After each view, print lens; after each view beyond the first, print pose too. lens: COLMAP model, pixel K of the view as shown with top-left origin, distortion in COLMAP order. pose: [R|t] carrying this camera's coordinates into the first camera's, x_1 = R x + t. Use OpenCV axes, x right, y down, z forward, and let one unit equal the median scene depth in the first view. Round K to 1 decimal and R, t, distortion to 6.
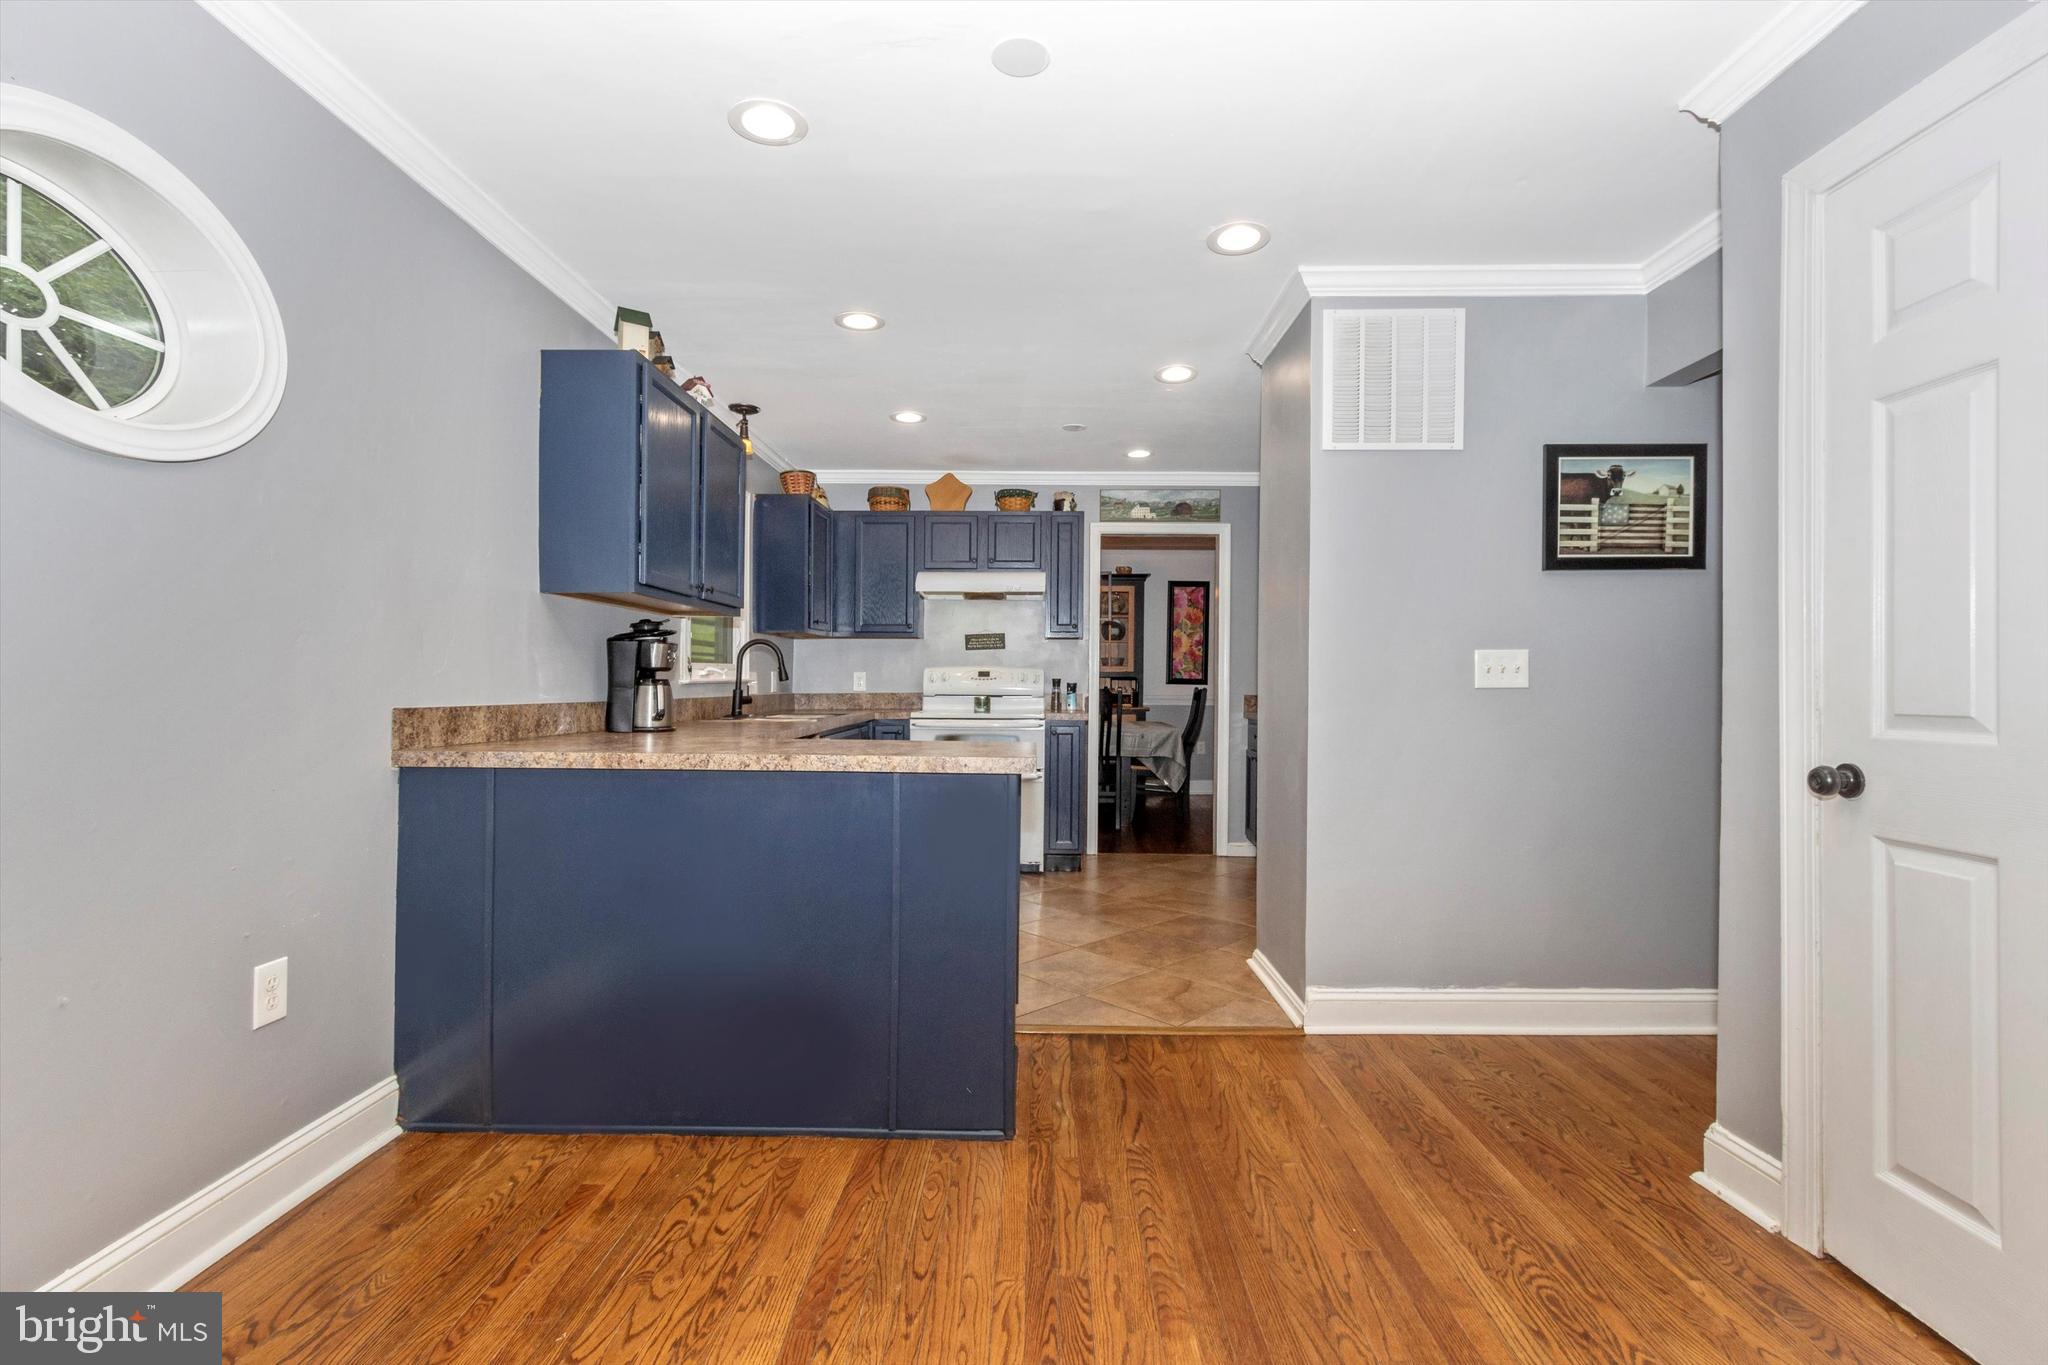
lens RADIAL K [[943.2, 0, 1008.1], [0, 943.2, 648.5], [0, 0, 1]] dist [0.000572, 0.000078]
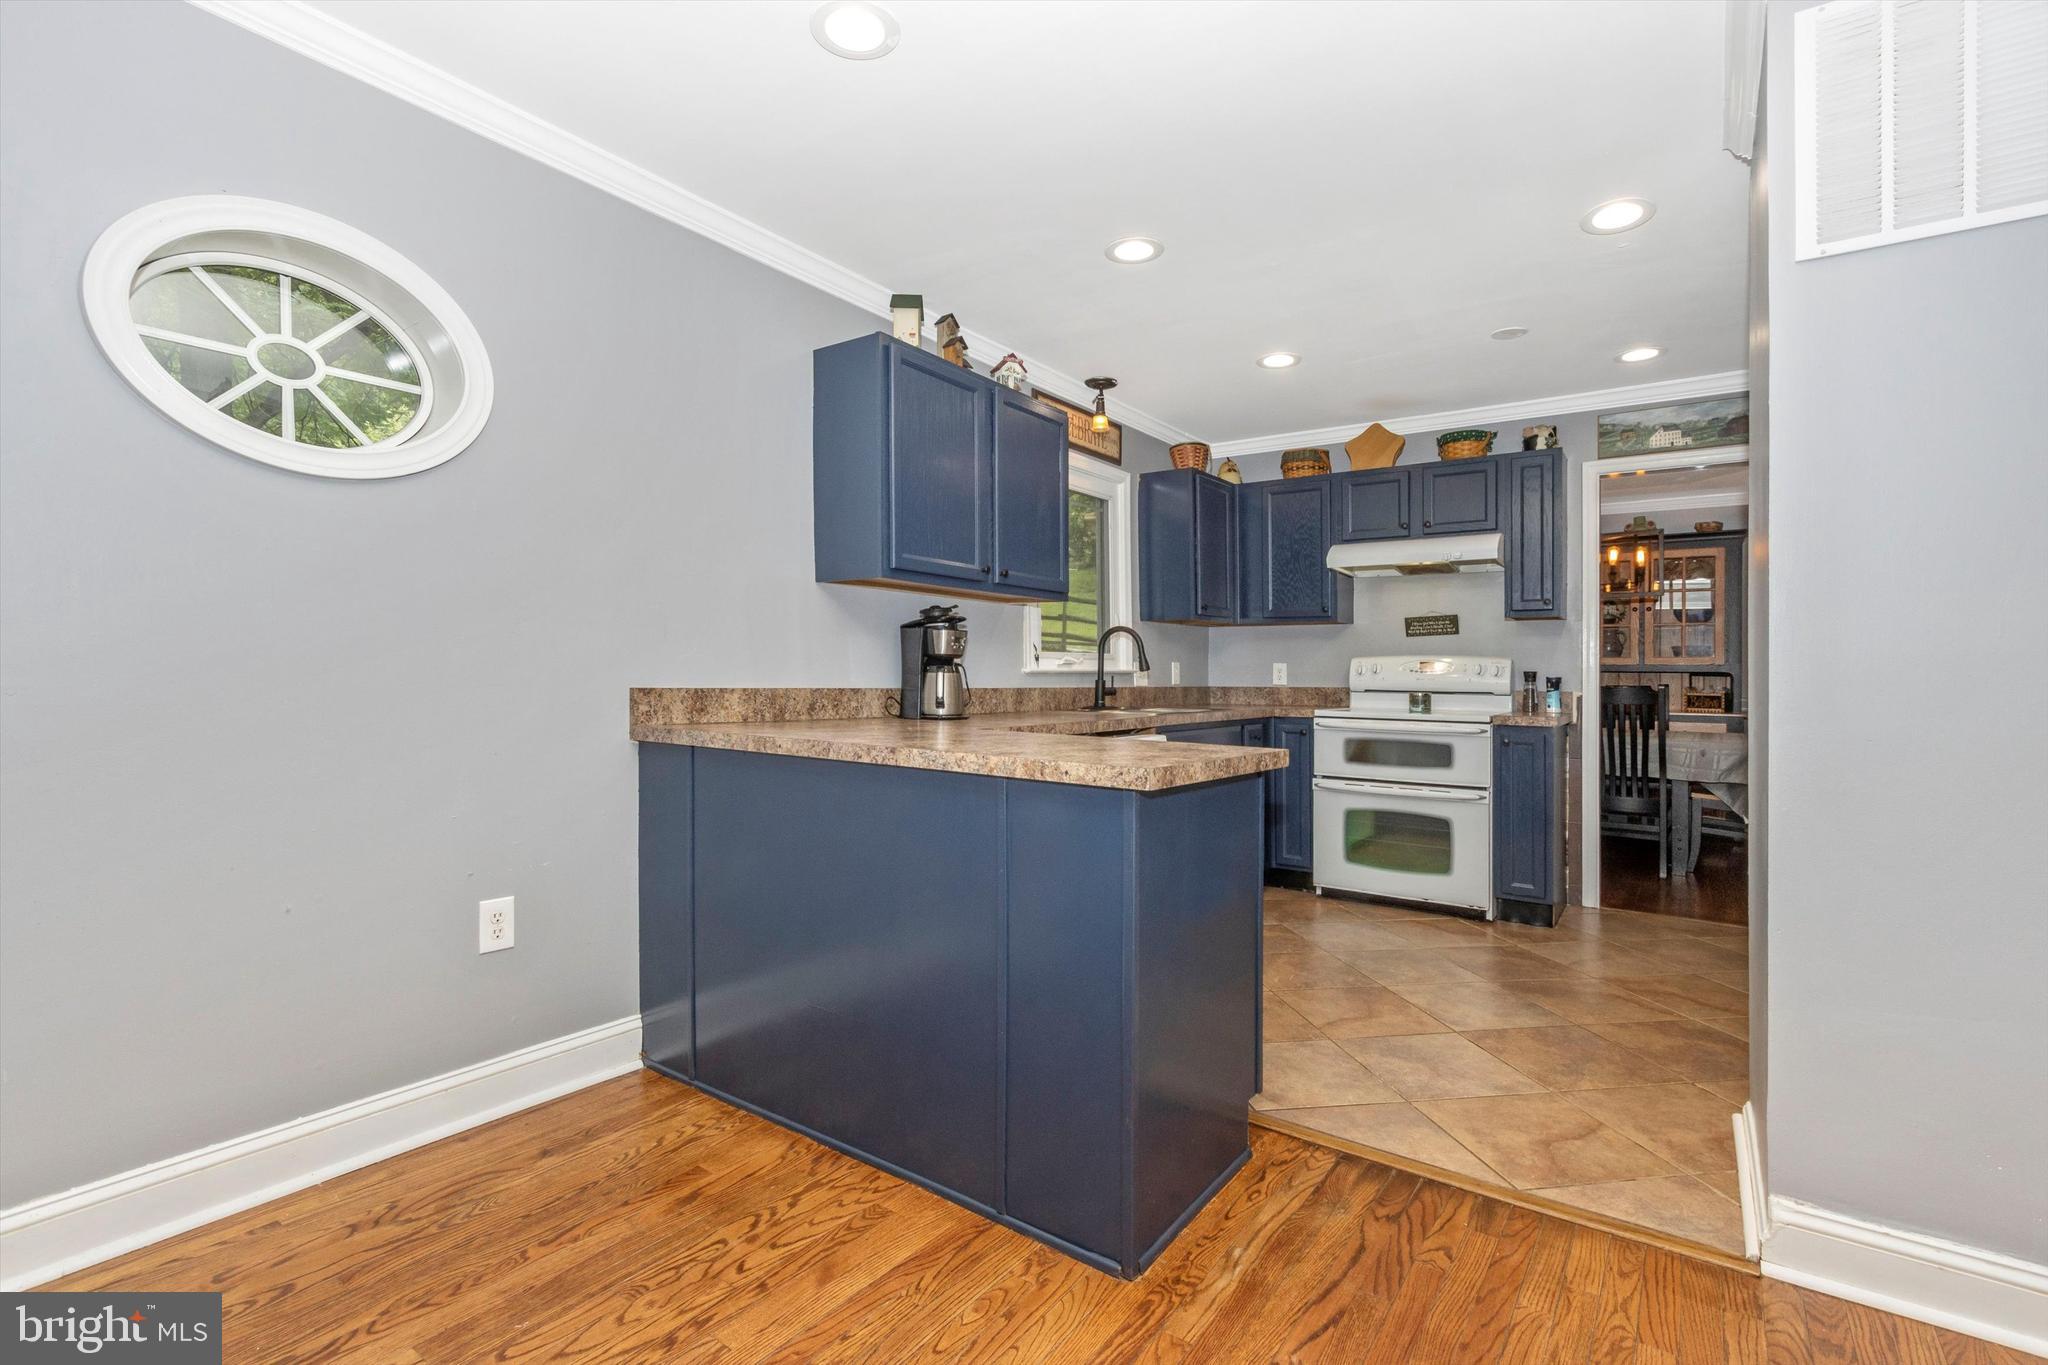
lens RADIAL K [[929.6, 0, 1000.3], [0, 929.6, 655.5], [0, 0, 1]] dist [0.001170, 0.000047]
pose [[0.818296, -0.007497, -0.574748, 0.193939], [0.012610, 0.999908, 0.004910, 0.014245], [0.574659, -0.011266, 0.818316, 0.197583]]
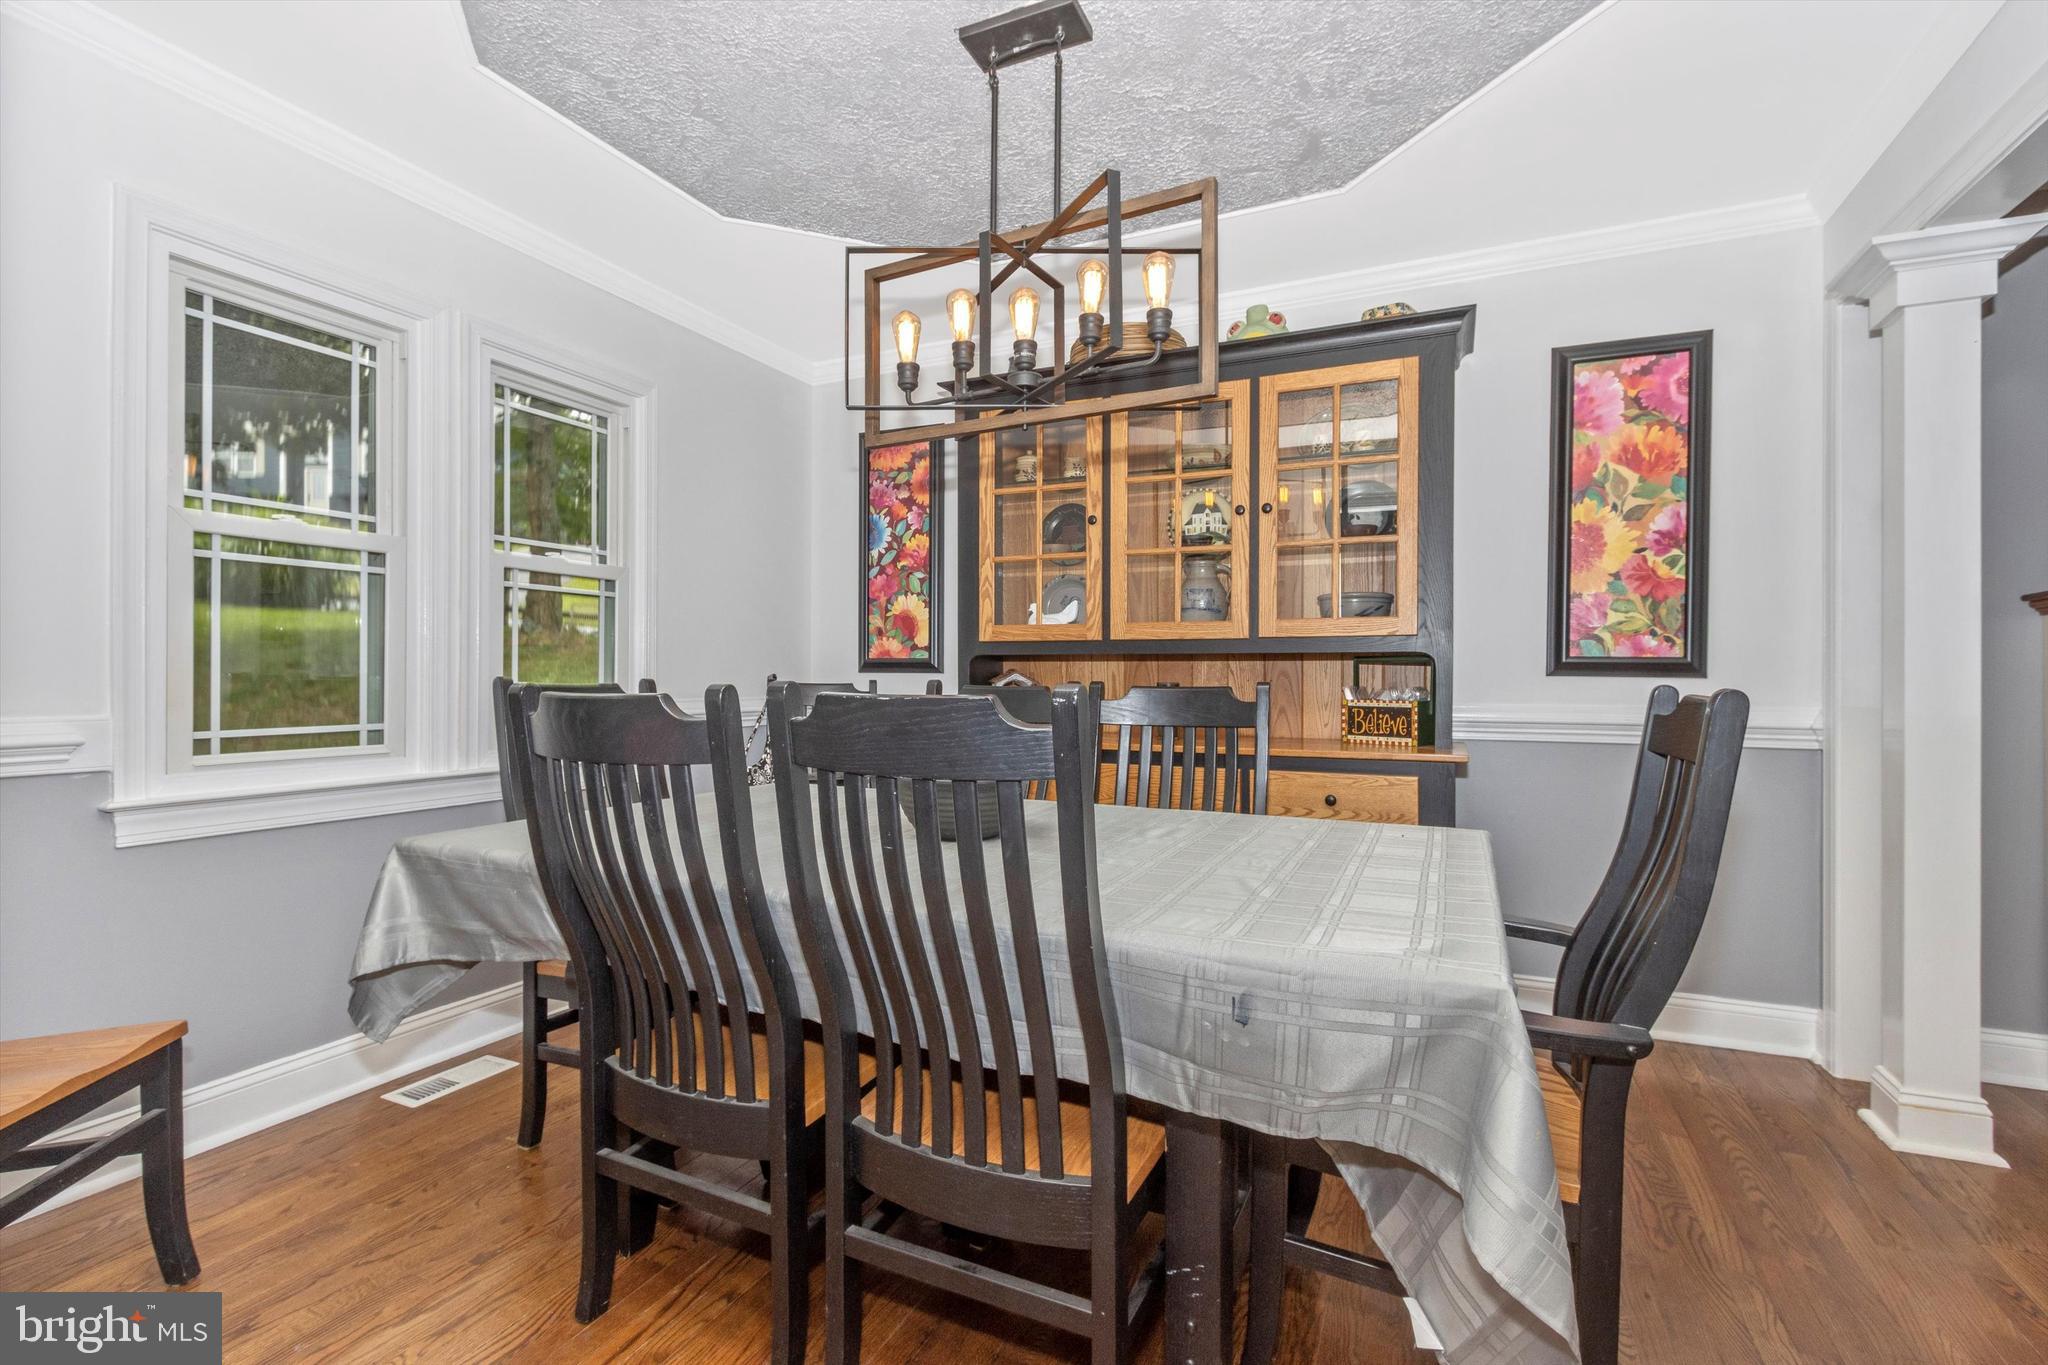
lens RADIAL K [[943.2, 0, 1008.1], [0, 943.2, 648.5], [0, 0, 1]] dist [0.000572, 0.000078]
pose [[0.914945, -0.007299, -0.403513, 0.296494], [0.010919, 0.999918, 0.006670, 0.055517], [0.403431, -0.010508, 0.914950, 1.454521]]
